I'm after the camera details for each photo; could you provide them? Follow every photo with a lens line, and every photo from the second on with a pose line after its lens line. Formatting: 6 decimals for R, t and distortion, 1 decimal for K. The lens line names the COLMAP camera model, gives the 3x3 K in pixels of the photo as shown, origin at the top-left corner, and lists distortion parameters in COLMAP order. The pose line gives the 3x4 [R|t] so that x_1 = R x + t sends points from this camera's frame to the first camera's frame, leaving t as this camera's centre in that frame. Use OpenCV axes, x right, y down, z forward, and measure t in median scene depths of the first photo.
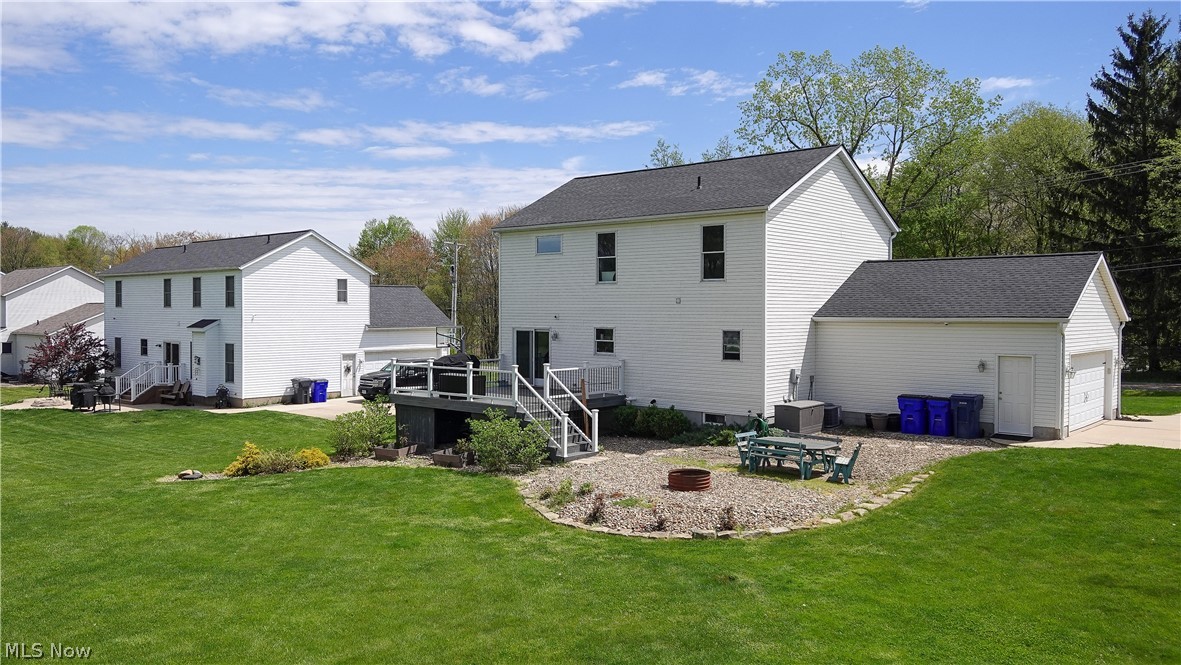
lens RADIAL K [[870.8, 0, 590.5], [0, 870.8, 332.5], [0, 0, 1]] dist [0.053994, 0.000803]
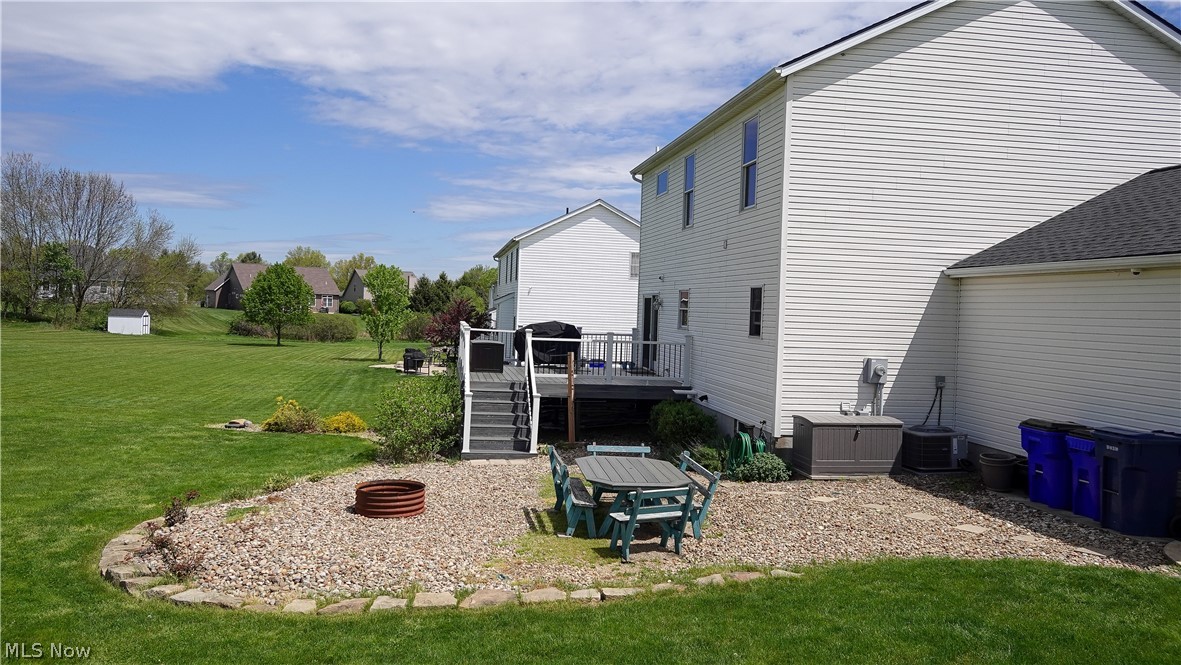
lens RADIAL K [[870.8, 0, 590.5], [0, 870.8, 332.5], [0, 0, 1]] dist [0.053994, 0.000803]
pose [[0.774947, 0.043596, -0.630521, 0.456946], [-0.047315, 0.998820, 0.010908, 0.027840], [0.630252, 0.021381, 0.776096, 0.456843]]
